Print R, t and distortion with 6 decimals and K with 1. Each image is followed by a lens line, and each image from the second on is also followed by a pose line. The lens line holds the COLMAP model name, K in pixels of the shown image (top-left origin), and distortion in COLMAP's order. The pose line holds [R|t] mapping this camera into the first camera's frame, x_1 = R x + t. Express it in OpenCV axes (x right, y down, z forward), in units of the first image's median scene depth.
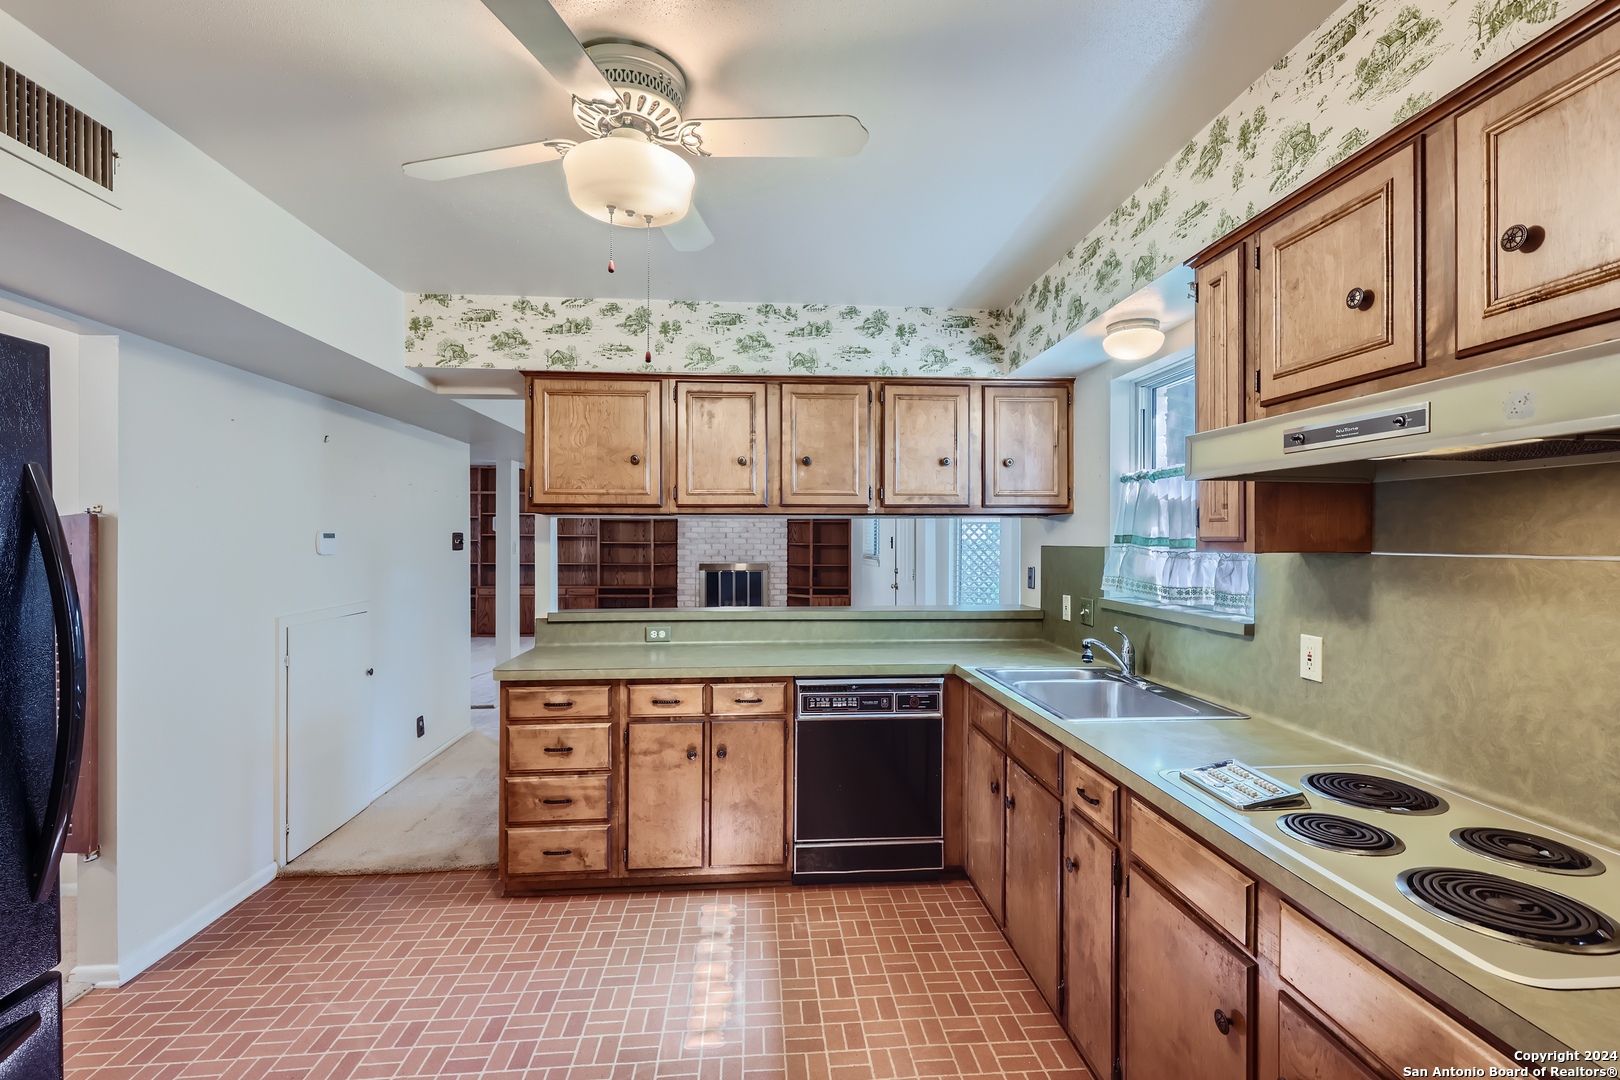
lens RADIAL K [[741.4, 0, 803.4], [0, 741.4, 541.1], [0, 0, 1]] dist [0.000822, 0.001057]
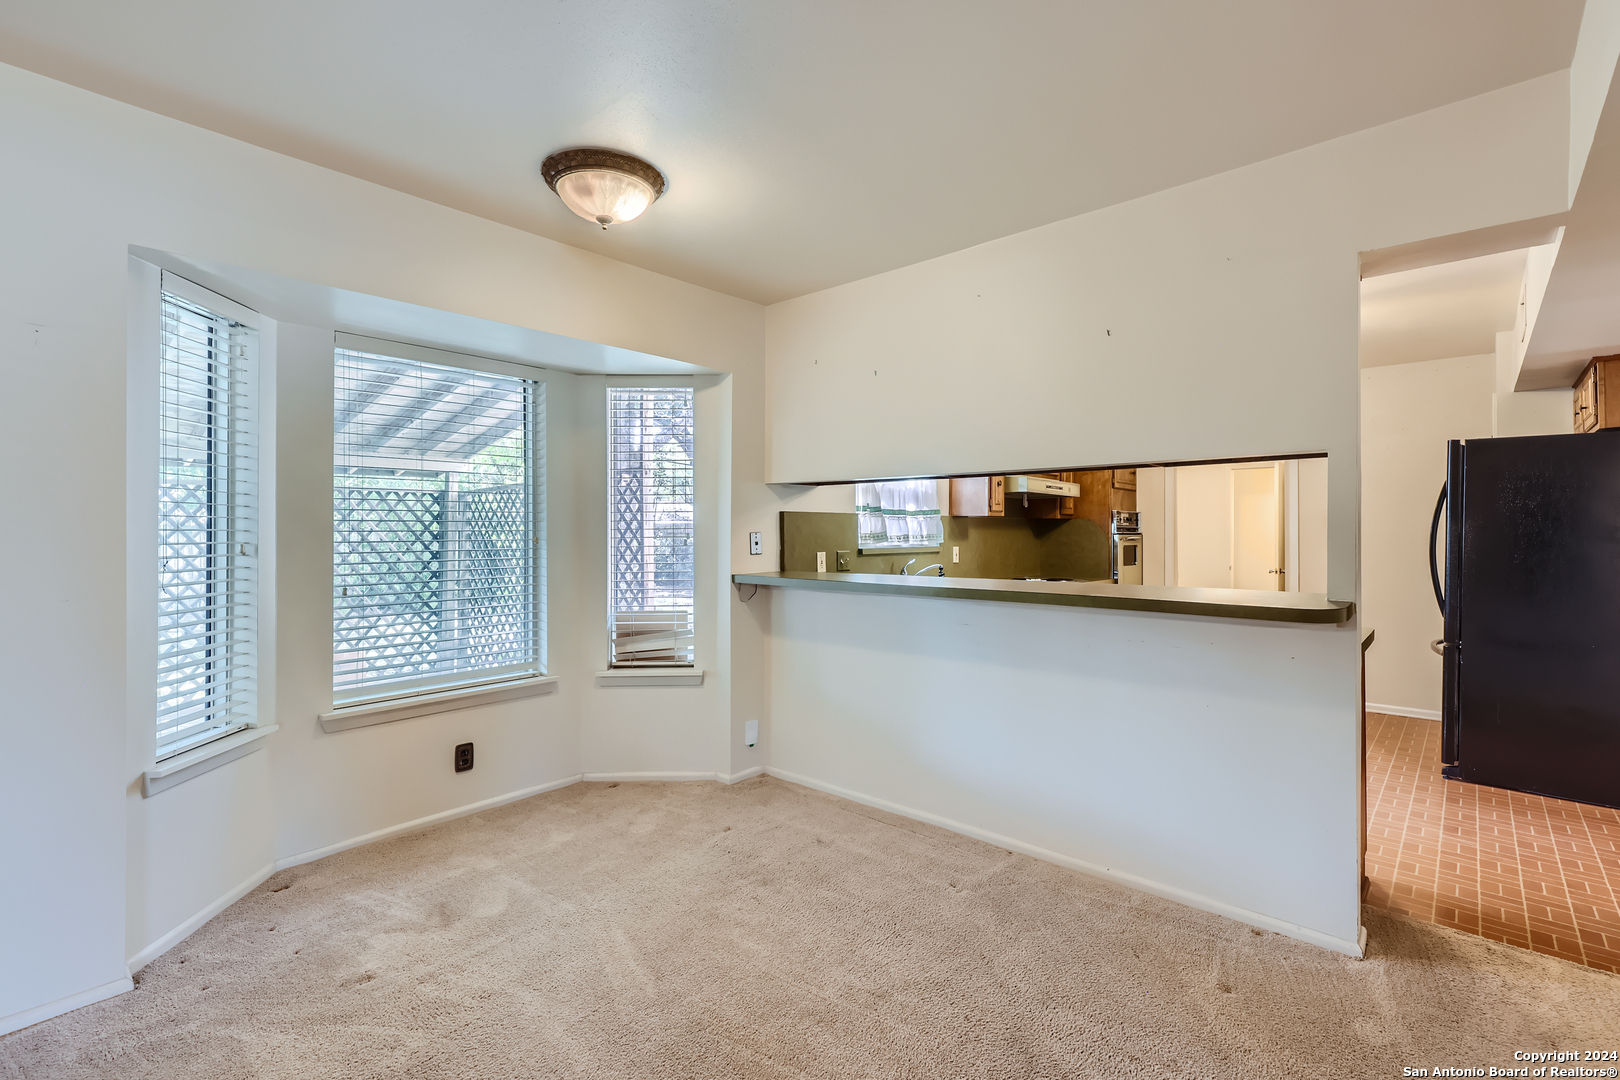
lens RADIAL K [[741.4, 0, 803.5], [0, 741.4, 532.9], [0, 0, 1]] dist [0.000822, 0.001057]
pose [[-0.694166, 0.000430, 0.719815, -0.779780], [0.003450, 0.999990, 0.002730, 0.056990], [-0.719807, 0.004379, -0.694160, 2.861938]]
